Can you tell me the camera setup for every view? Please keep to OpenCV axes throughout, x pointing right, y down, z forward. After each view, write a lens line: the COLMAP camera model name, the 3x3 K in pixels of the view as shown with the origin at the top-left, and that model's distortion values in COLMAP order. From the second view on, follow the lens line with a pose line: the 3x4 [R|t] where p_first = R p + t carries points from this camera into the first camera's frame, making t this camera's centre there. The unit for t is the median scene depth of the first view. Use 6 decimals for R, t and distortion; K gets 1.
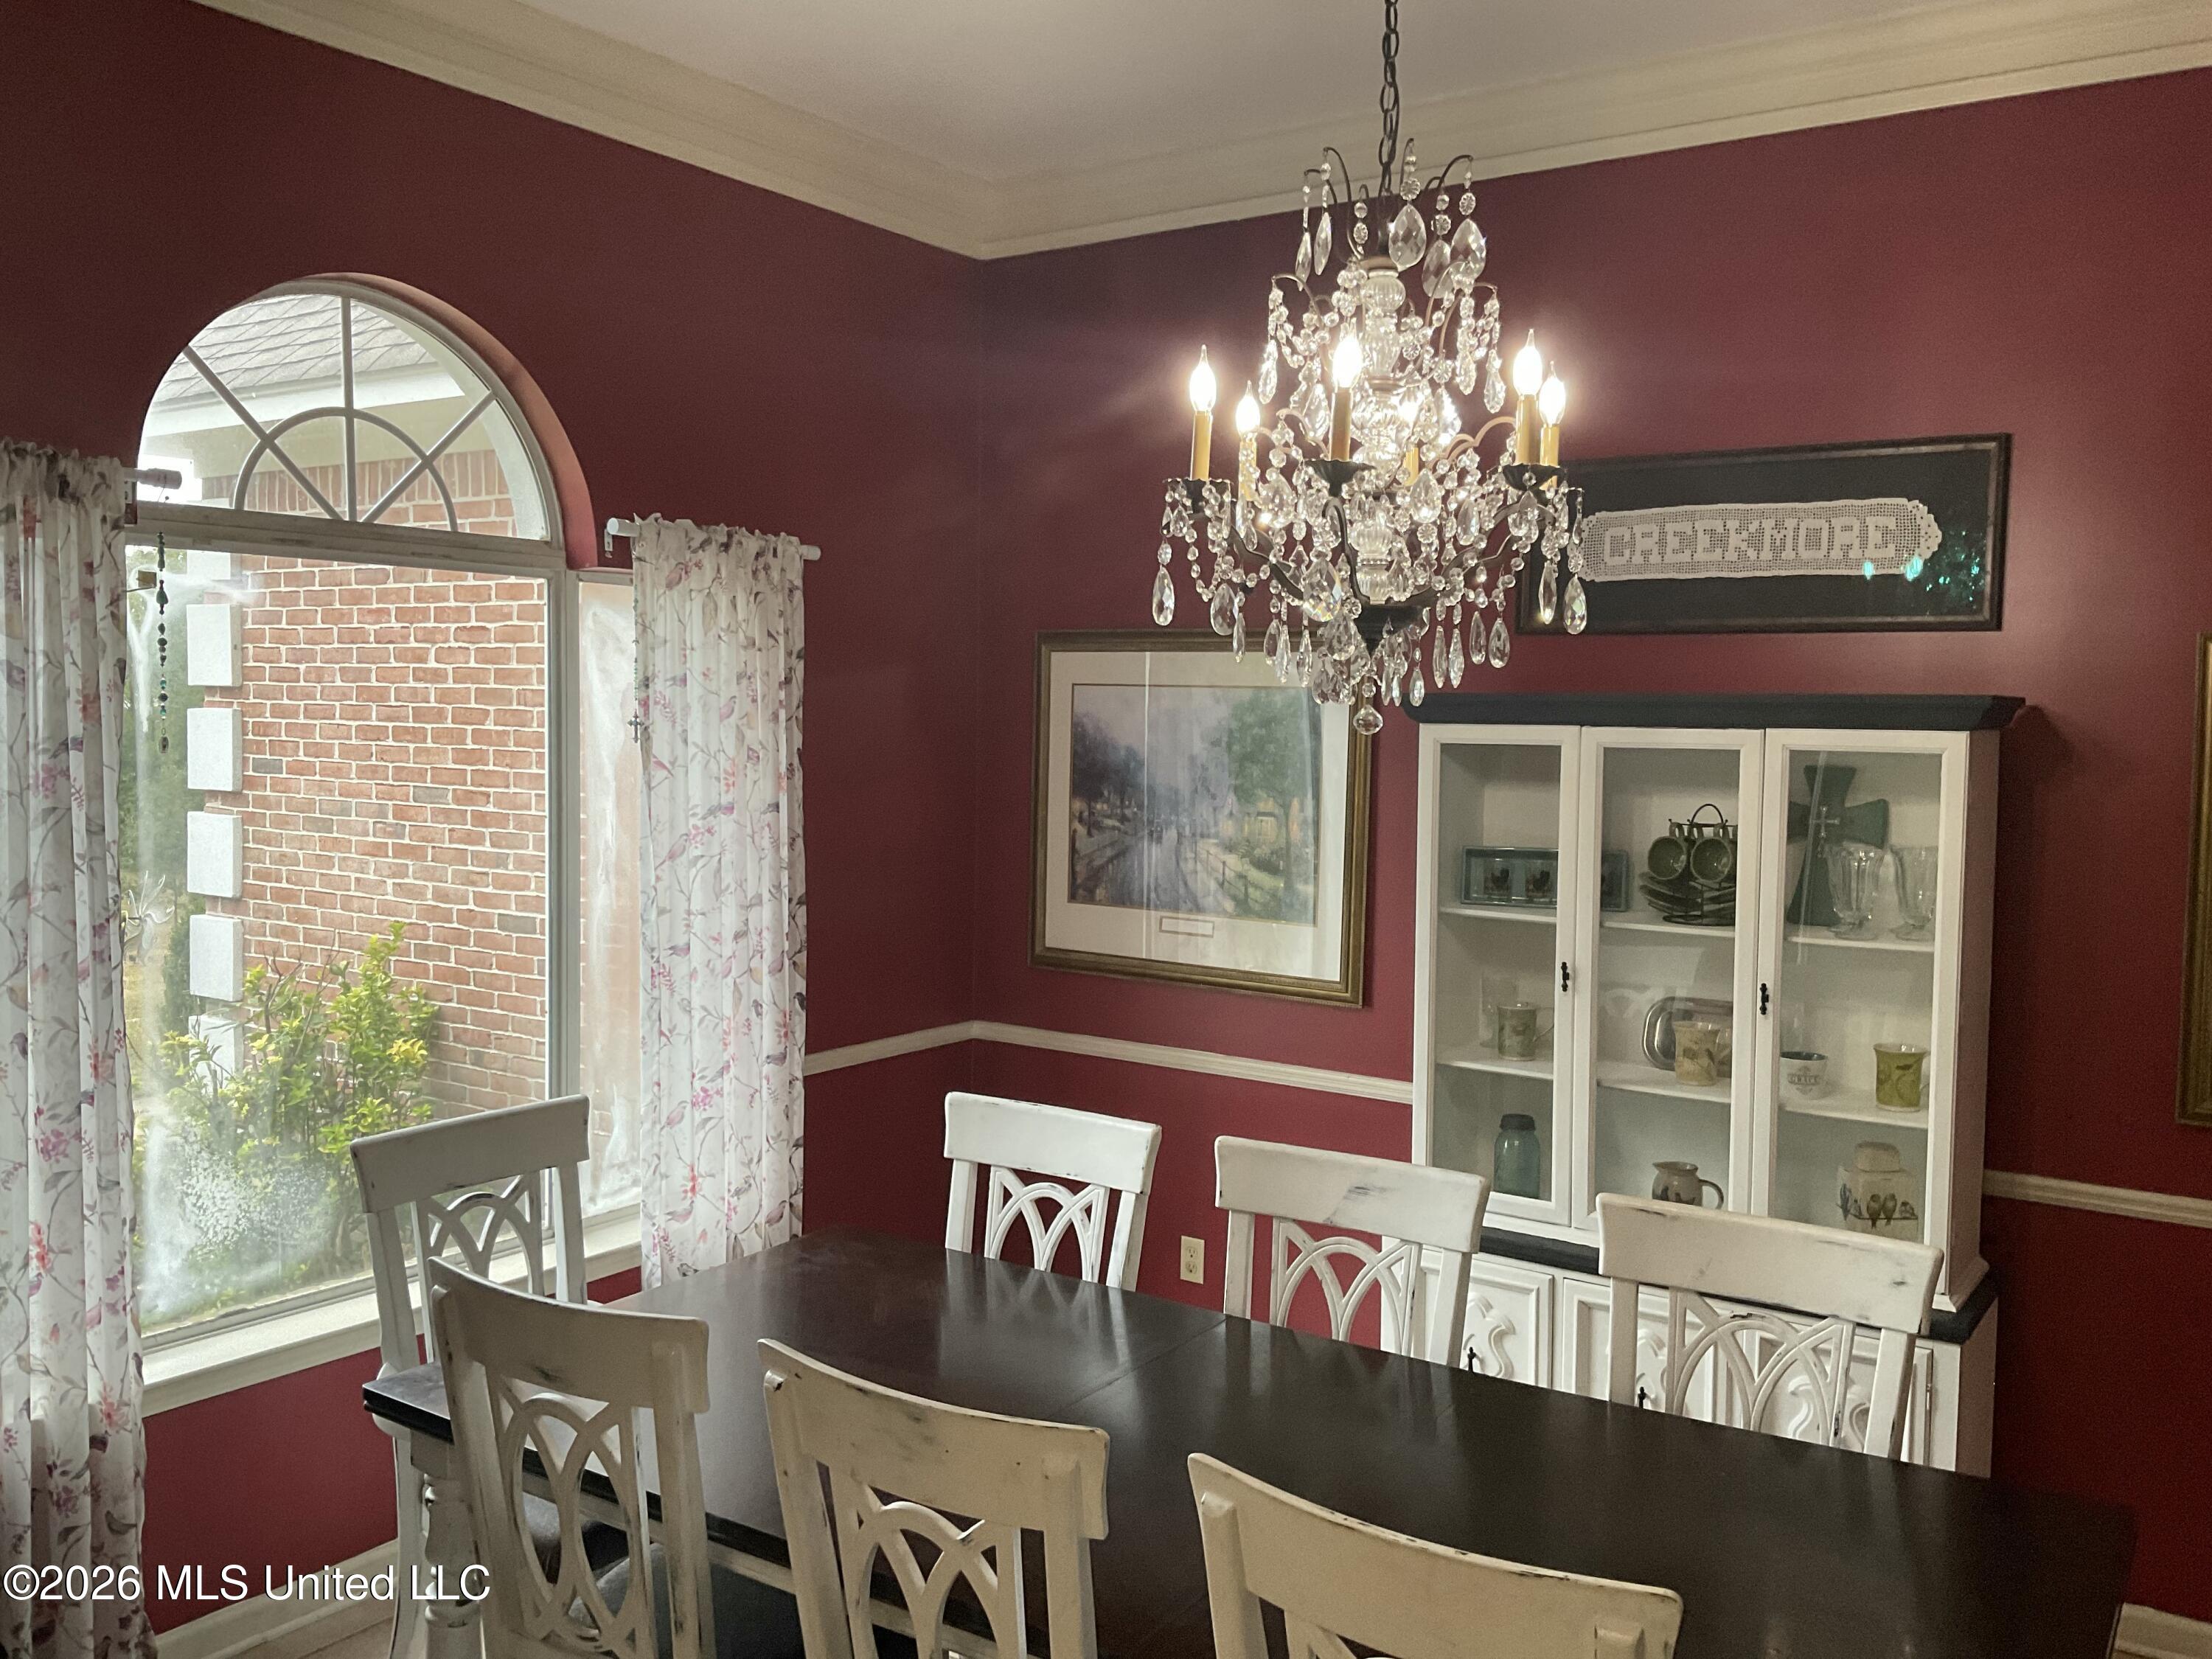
lens RADIAL K [[1769.2, 0, 1104.3], [0, 1769.2, 826.5], [0, 0, 1]] dist [-0.013313, 0.001227]
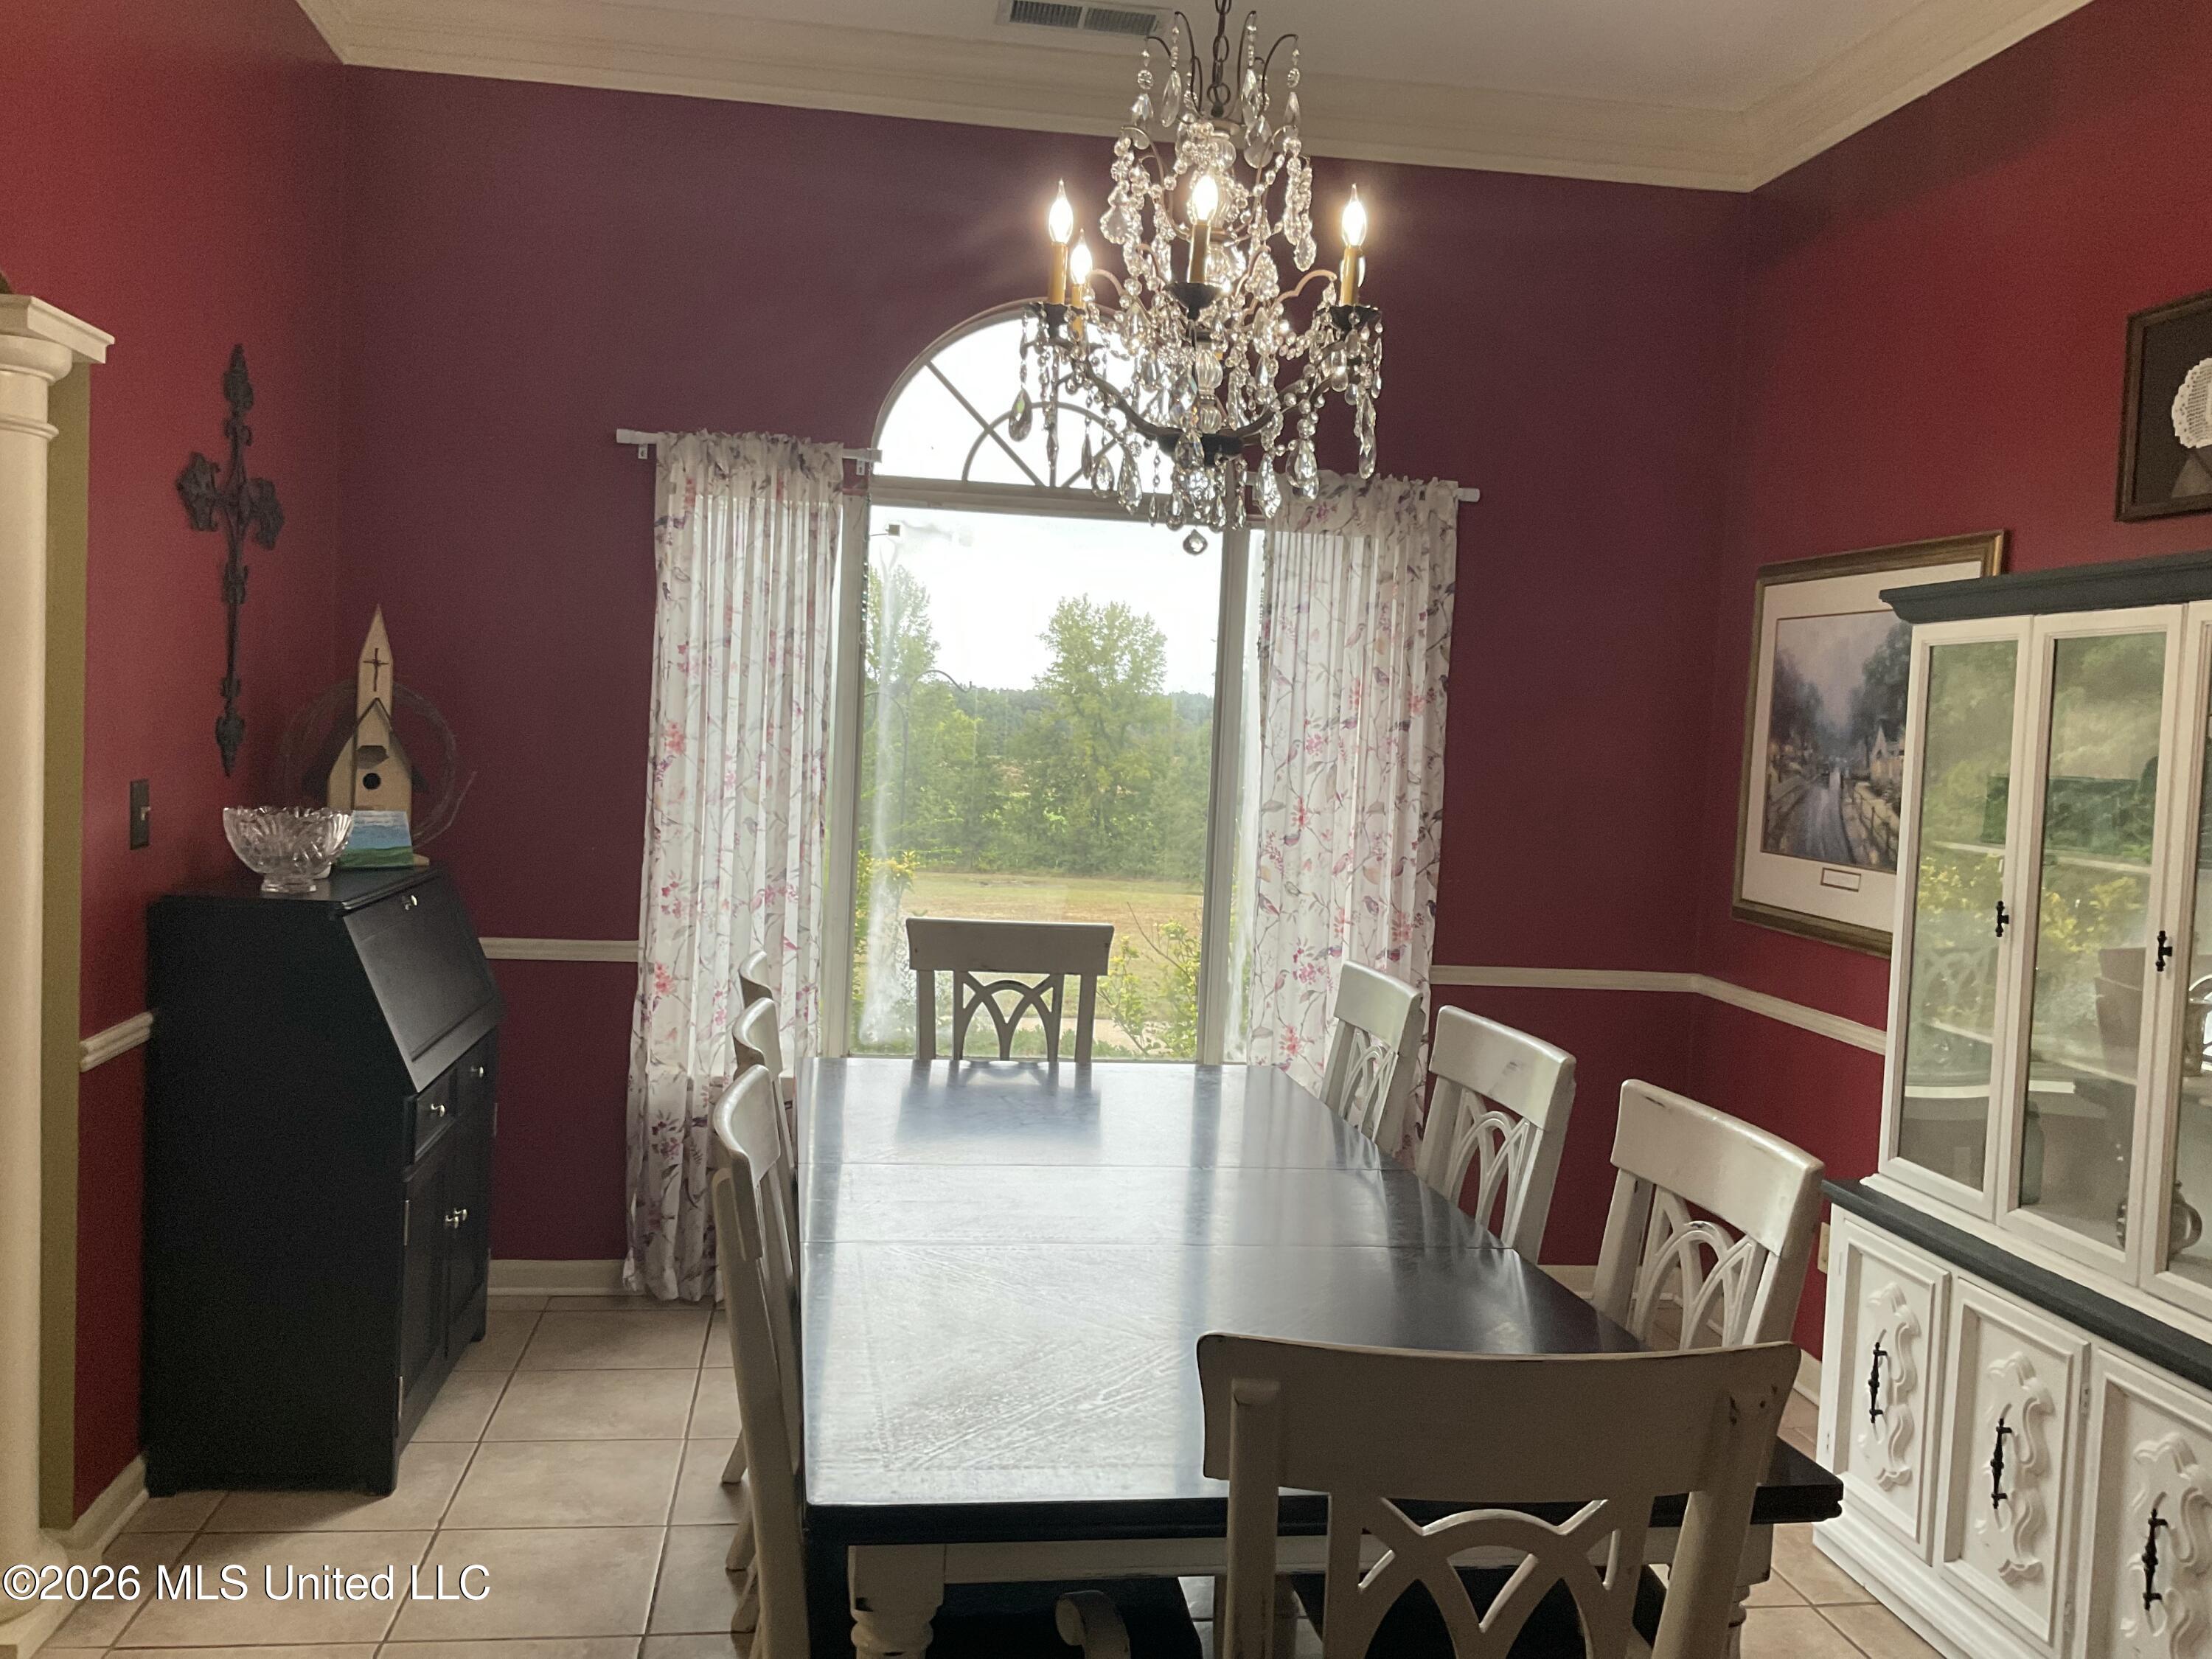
lens RADIAL K [[1844.5, 0, 1107.8], [0, 1844.5, 841.6], [0, 0, 1]] dist [0.091951, -0.143070]
pose [[0.676461, 0.063186, -0.733763, 0.535943], [-0.084681, 0.996378, 0.007732, 0.067269], [0.731593, 0.056906, 0.679362, 0.081022]]
